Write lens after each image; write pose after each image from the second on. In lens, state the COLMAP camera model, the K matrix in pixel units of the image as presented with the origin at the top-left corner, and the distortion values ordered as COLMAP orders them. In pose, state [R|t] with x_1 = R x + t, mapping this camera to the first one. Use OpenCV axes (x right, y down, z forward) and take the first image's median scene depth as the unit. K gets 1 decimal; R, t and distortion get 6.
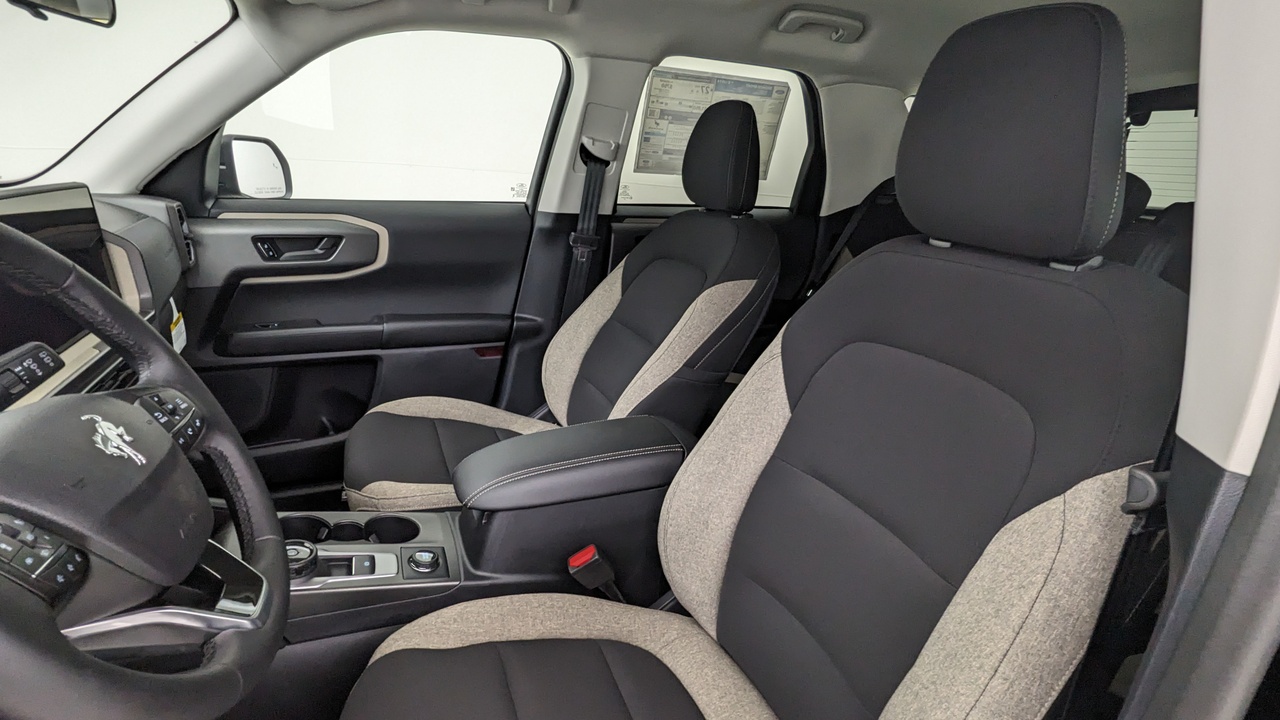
lens RADIAL K [[633.1, 0, 632.4], [0, 633.1, 357.2], [0, 0, 1]] dist [0.014398, -0.002475]
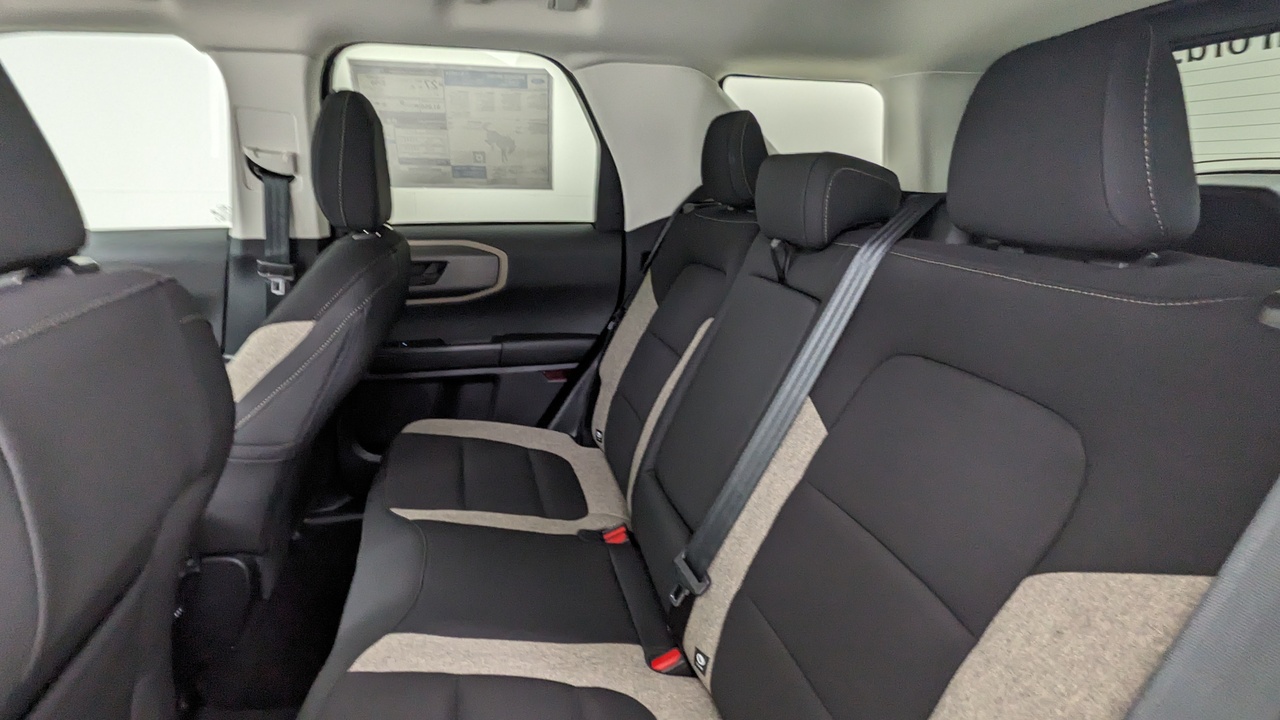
lens RADIAL K [[633.1, 0, 648.3], [0, 633.1, 353.0], [0, 0, 1]] dist [0.014398, -0.002475]
pose [[0.984769, -0.001909, -0.173858, 0.530756], [-0.004307, 0.999365, -0.035368, -0.043697], [0.173815, 0.035578, 0.984135, 0.245771]]
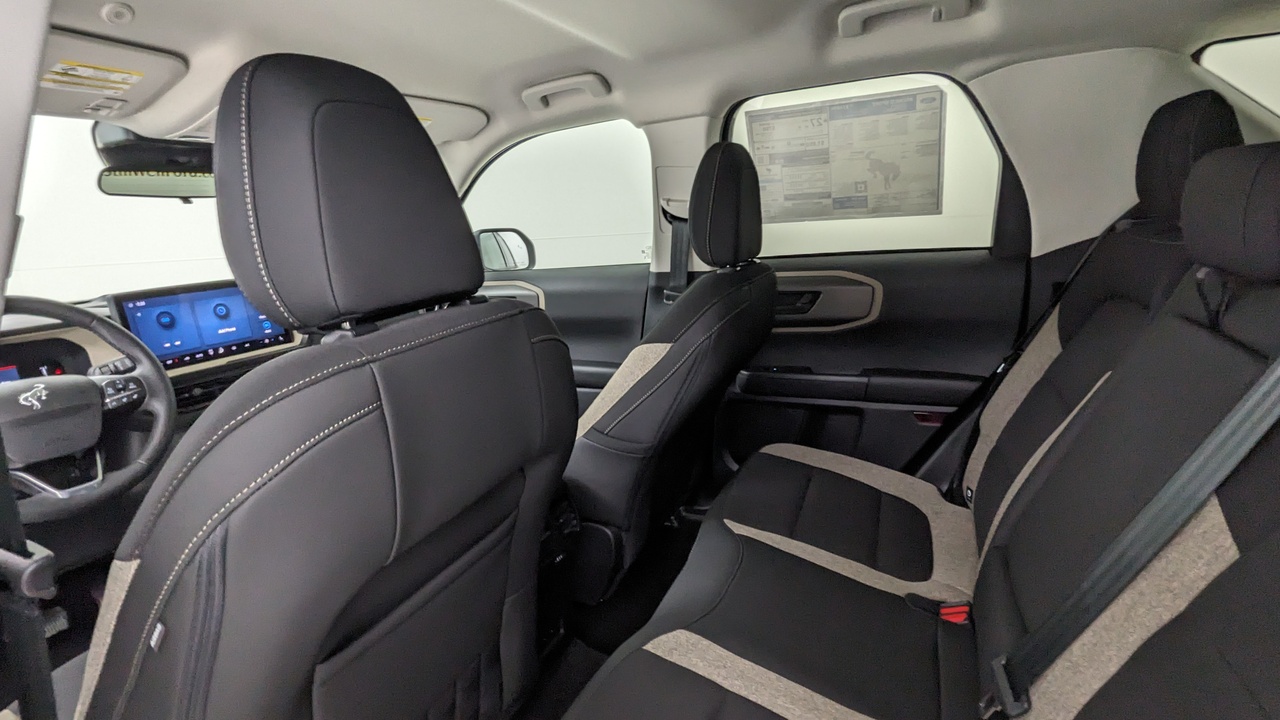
lens RADIAL K [[633.1, 0, 635.2], [0, 633.1, 354.2], [0, 0, 1]] dist [0.014398, -0.002475]
pose [[0.656011, 0.056944, -0.752600, 0.611477], [-0.121137, 0.992167, -0.030520, -0.054469], [0.744967, 0.111189, 0.657770, 0.286324]]
